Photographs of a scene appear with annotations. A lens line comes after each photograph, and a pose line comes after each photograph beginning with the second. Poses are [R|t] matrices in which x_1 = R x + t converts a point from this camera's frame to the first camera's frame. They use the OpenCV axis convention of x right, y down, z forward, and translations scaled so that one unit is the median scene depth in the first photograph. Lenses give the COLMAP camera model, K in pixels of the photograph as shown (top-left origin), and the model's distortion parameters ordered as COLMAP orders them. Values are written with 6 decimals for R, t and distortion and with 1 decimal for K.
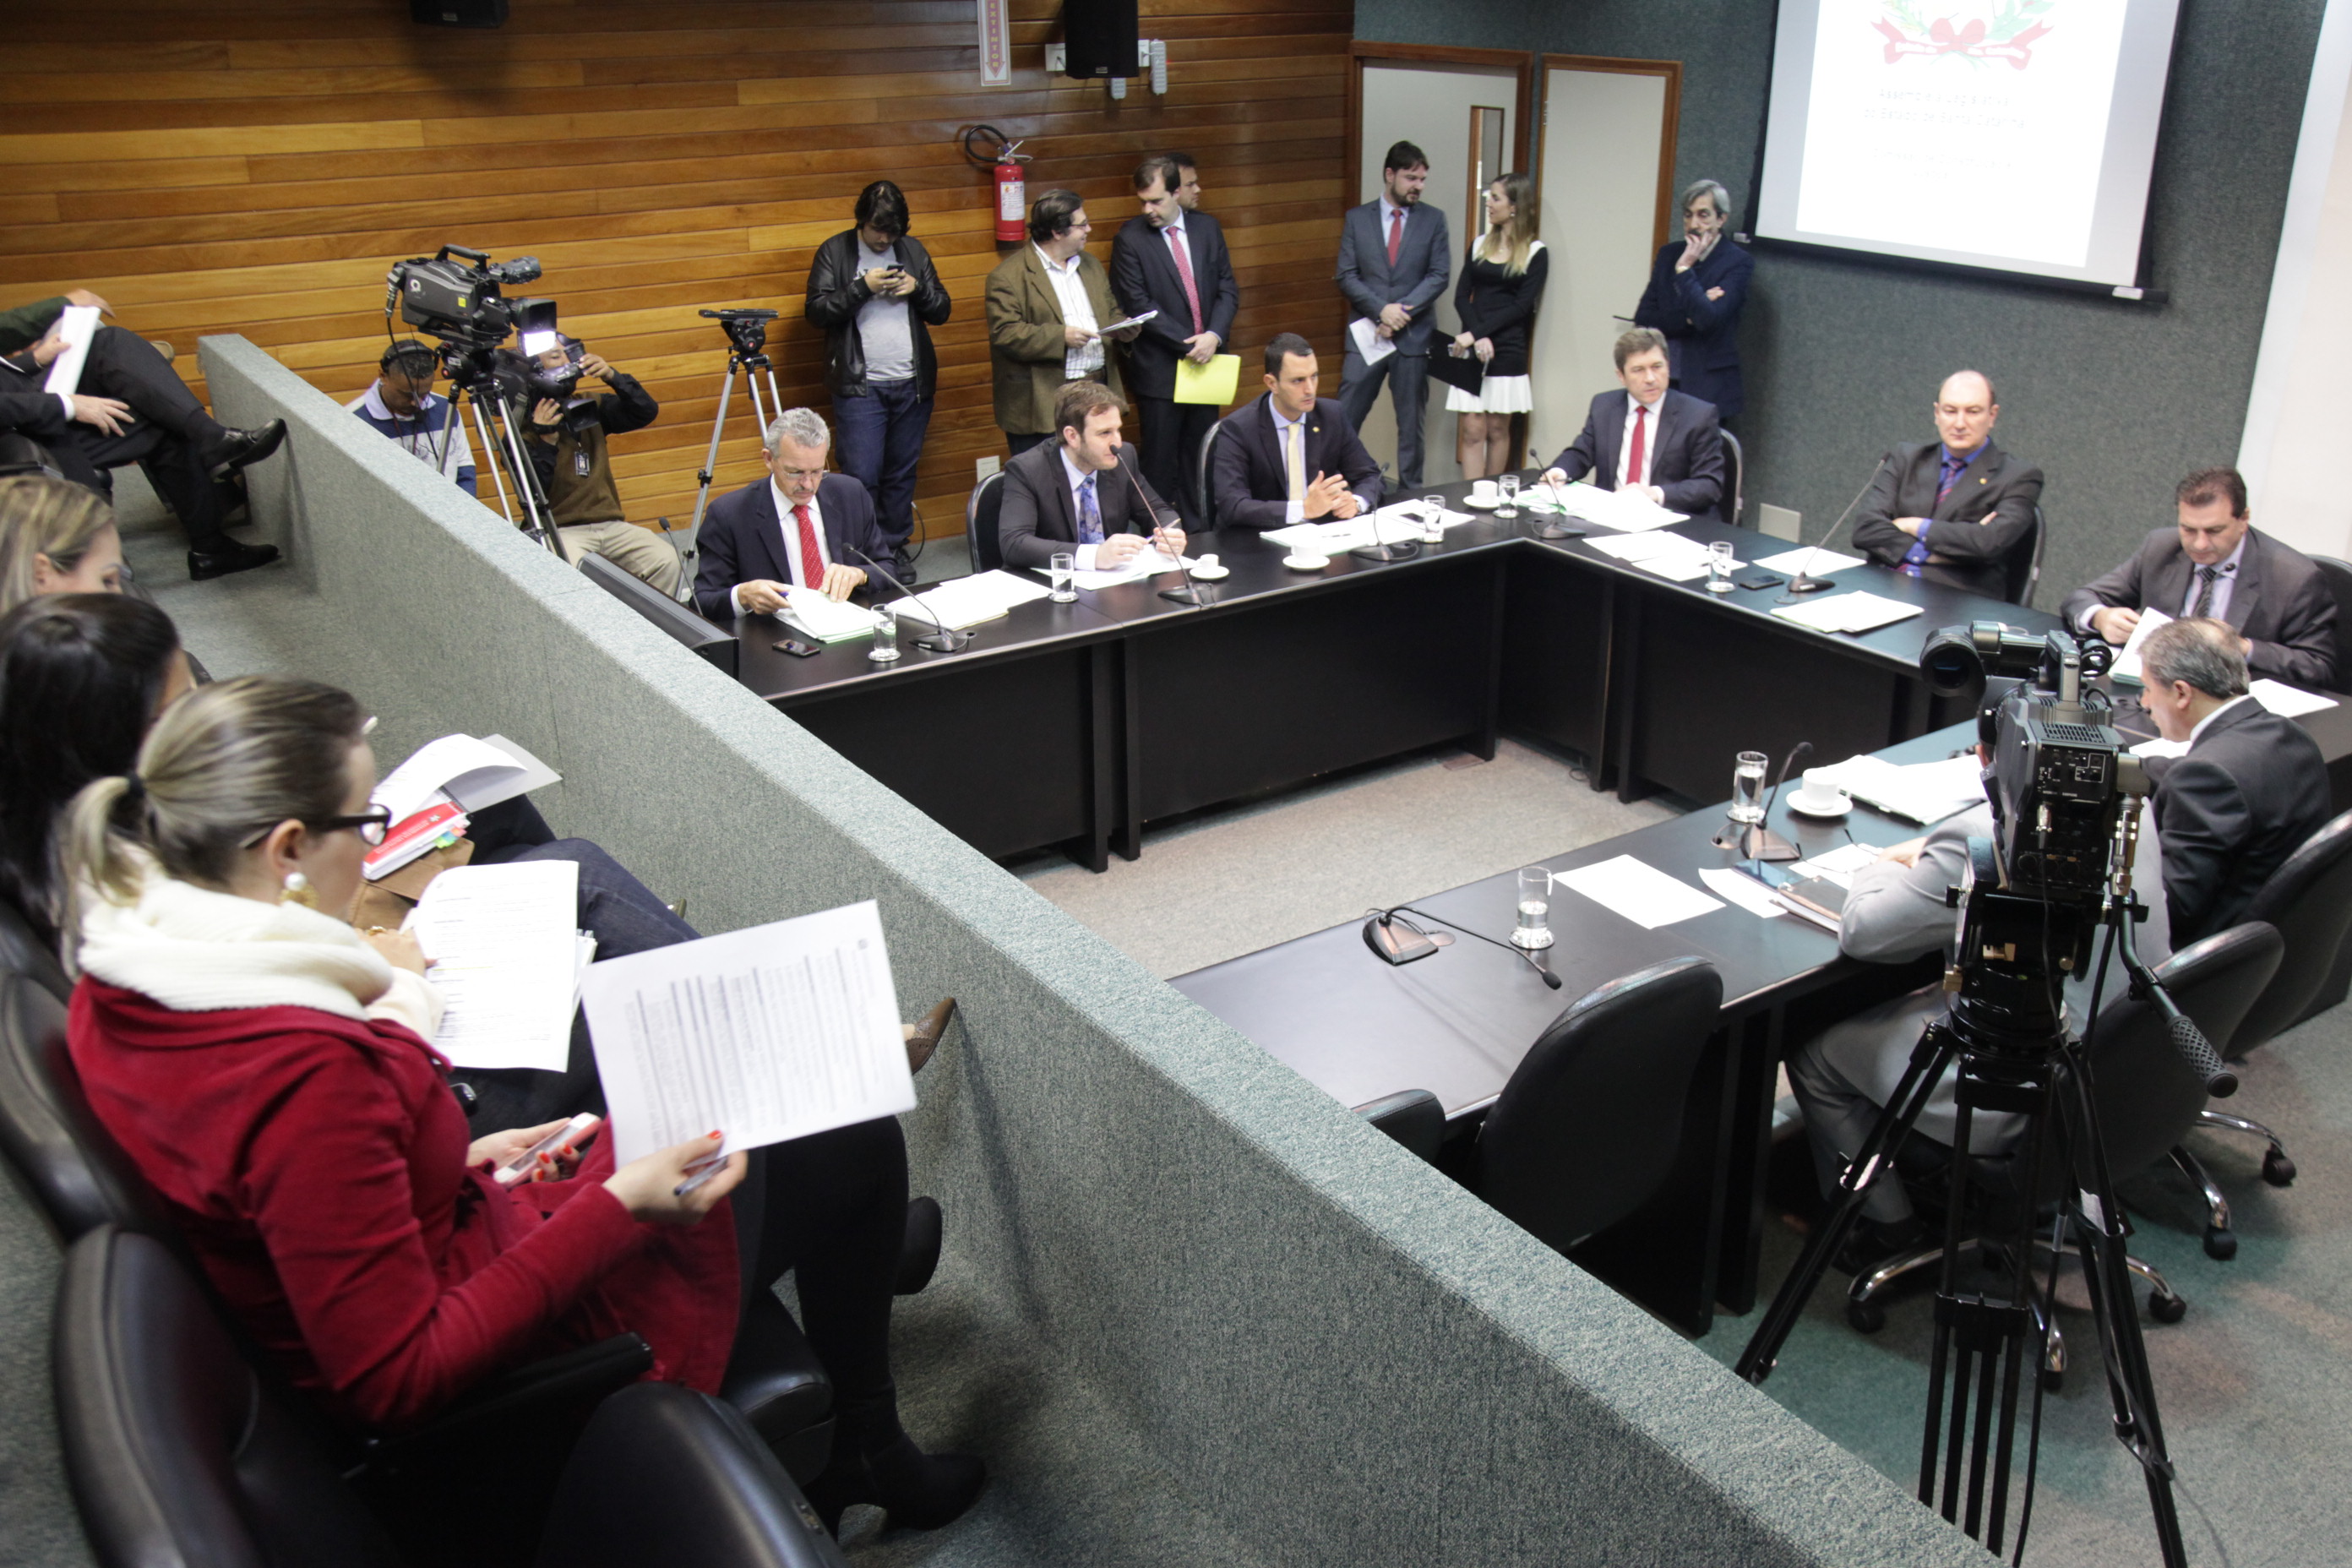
lens RADIAL K [[2071.7, 0, 1176.0], [0, 2071.7, 784.0], [0, 0, 1]] dist [-0.069866, 0.125022]
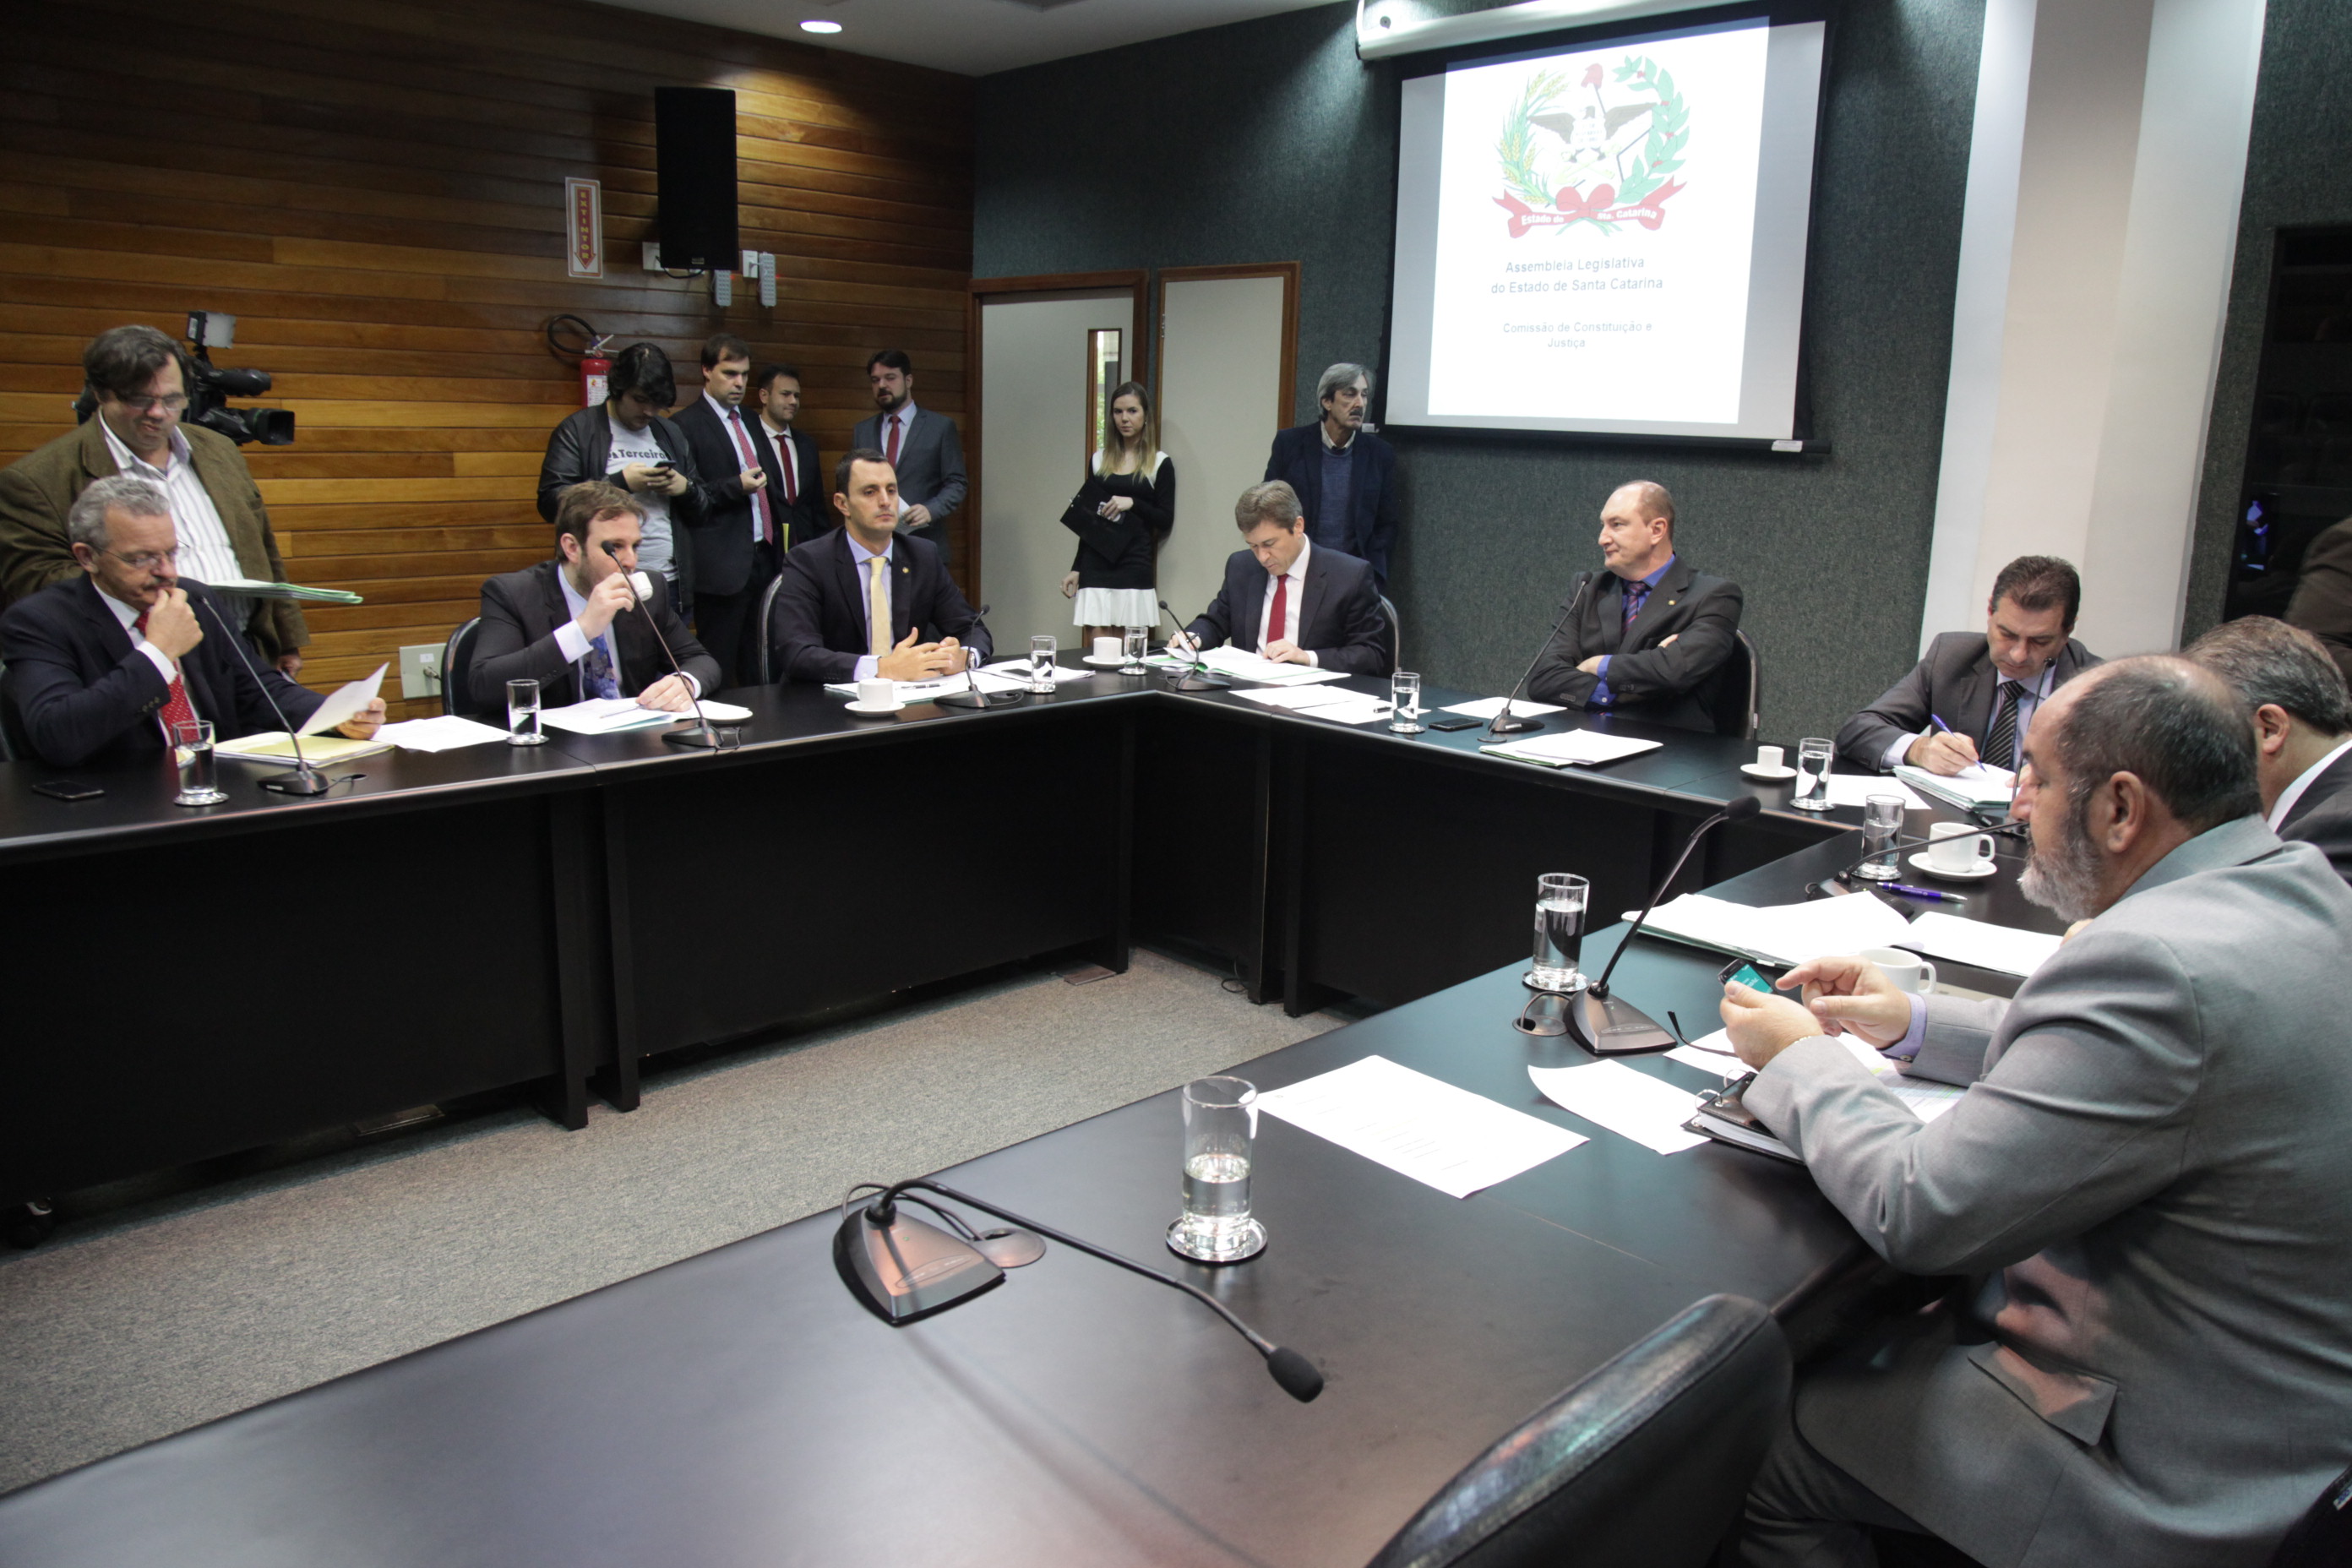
lens RADIAL K [[1617.6, 0, 1198.8], [0, 1617.6, 779.5], [0, 0, 1]] dist [-0.128141, 0.074789]
pose [[0.980631, -0.003917, 0.195825, 0.058390], [0.037020, 0.985486, -0.165671, 0.019882], [-0.192334, 0.169712, 0.966543, 0.376084]]
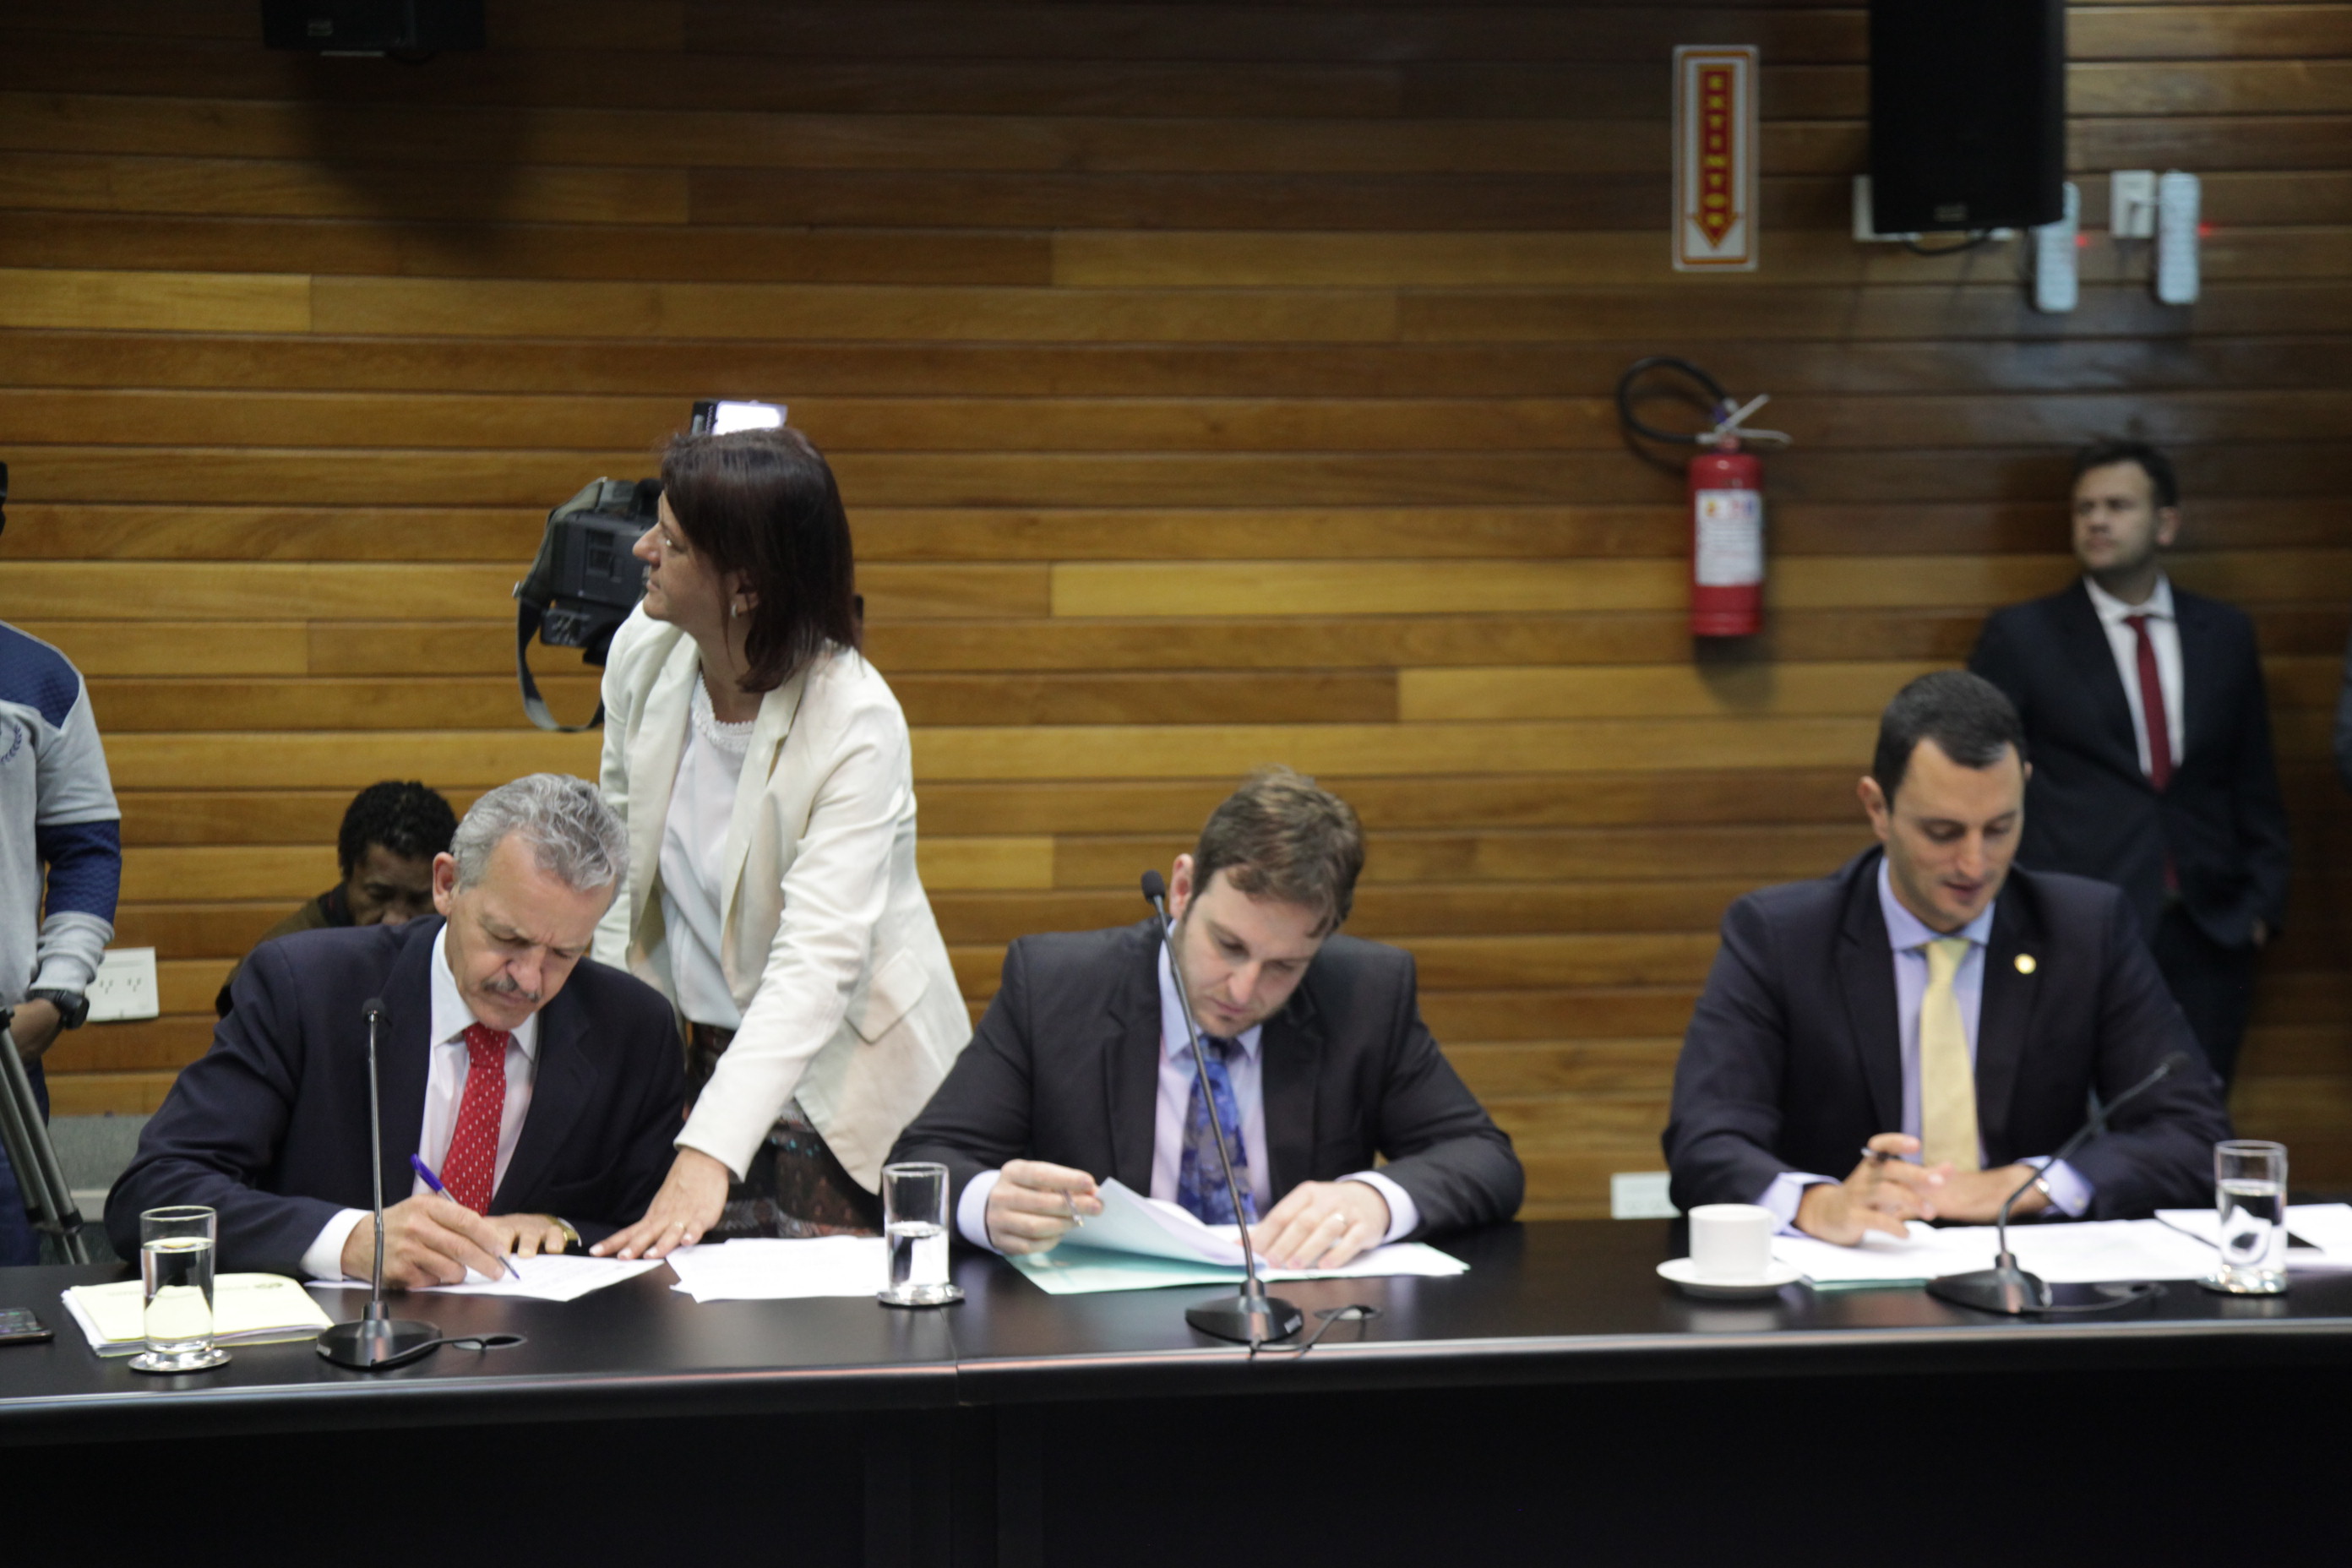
lens RADIAL K [[4132.3, 0, 1176.0], [0, 4132.3, 784.0], [0, 0, 1]] dist [0.277402, -0.213958]
pose [[0.895385, 0.026450, -0.444506, 0.243198], [-0.168149, 0.944411, -0.282512, 0.013589], [0.412325, 0.327700, 0.850059, 0.363983]]
